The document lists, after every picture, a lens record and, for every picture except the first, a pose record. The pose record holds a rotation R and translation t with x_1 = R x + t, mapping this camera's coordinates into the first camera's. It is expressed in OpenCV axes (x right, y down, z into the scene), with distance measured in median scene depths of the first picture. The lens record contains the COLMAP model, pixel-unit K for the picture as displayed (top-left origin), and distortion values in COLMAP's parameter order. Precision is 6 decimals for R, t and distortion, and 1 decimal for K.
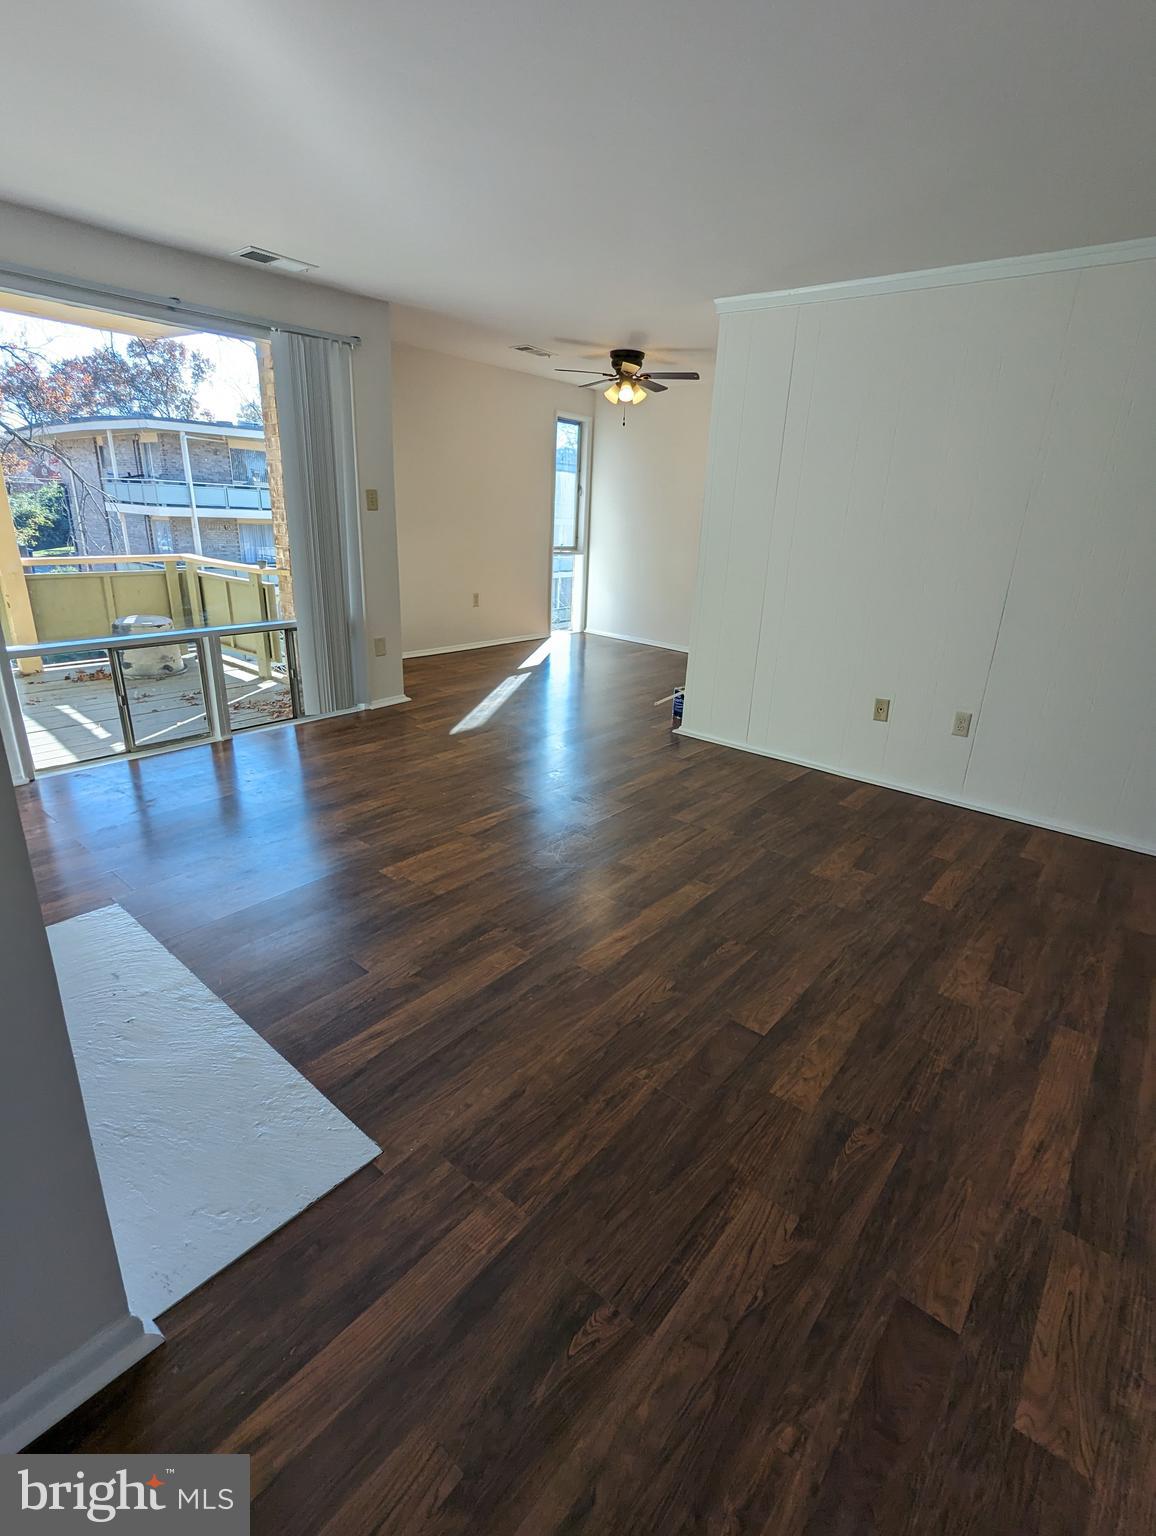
lens RADIAL K [[726.7, 0, 580.3], [0, 726.7, 767.4], [0, 0, 1]] dist [0.007728, -0.001300]
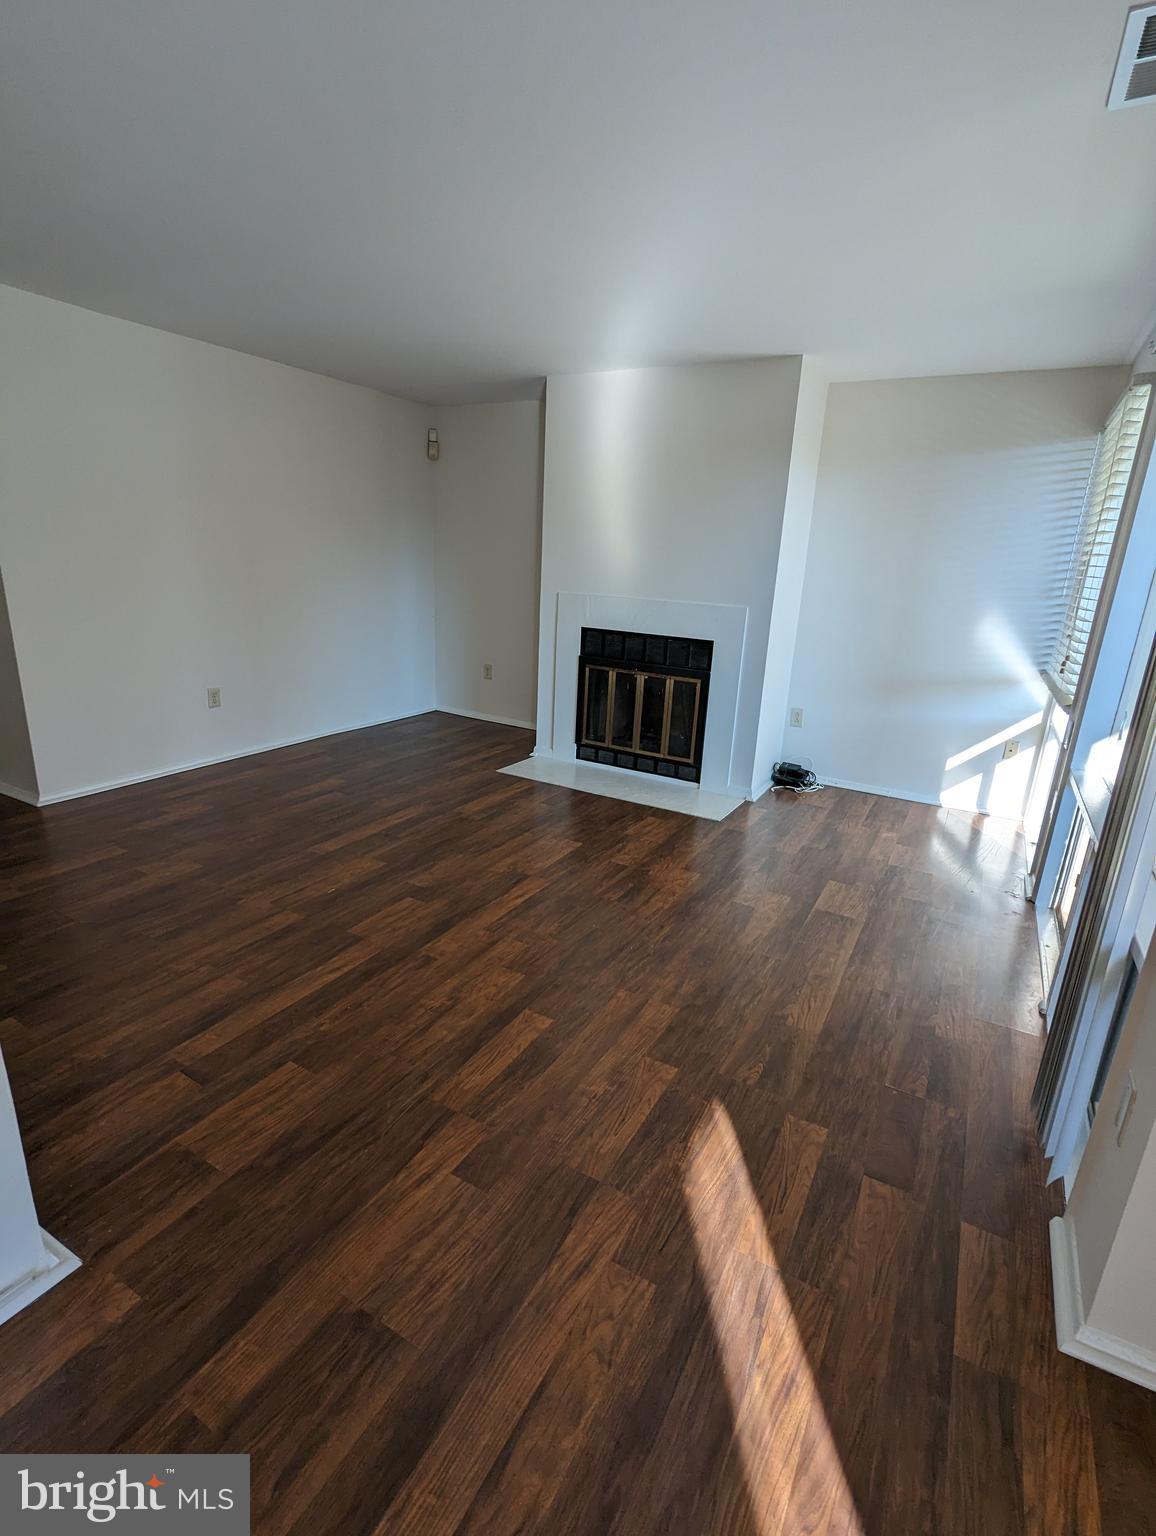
lens RADIAL K [[726.7, 0, 580.3], [0, 726.7, 767.4], [0, 0, 1]] dist [0.007728, -0.001300]
pose [[-0.979157, -0.031663, -0.200622, -0.009610], [-0.143879, 0.805317, 0.575120, -0.657282], [0.143354, 0.591998, -0.793088, 1.806255]]
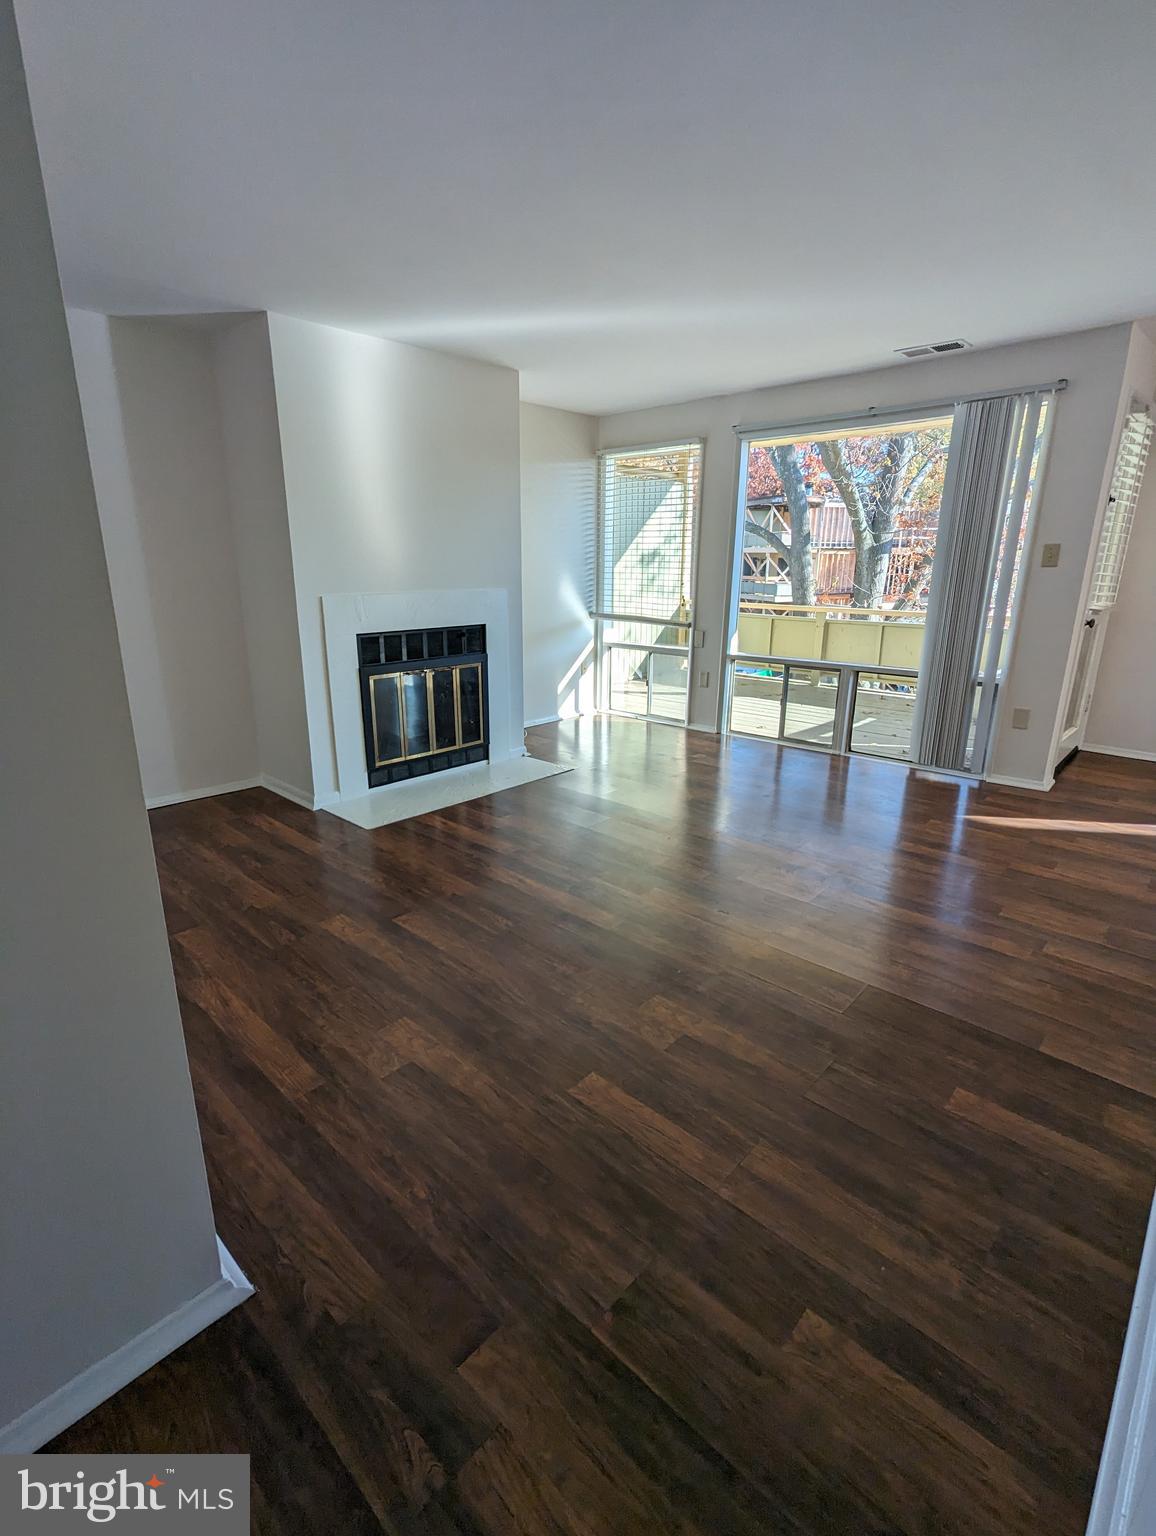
lens RADIAL K [[726.7, 0, 580.3], [0, 726.7, 767.4], [0, 0, 1]] dist [0.007728, -0.001300]
pose [[-0.056181, 0.239572, -0.969252, 1.005086], [-0.340190, 0.908102, 0.244176, -0.237284], [0.938677, 0.343448, 0.030482, 0.799038]]
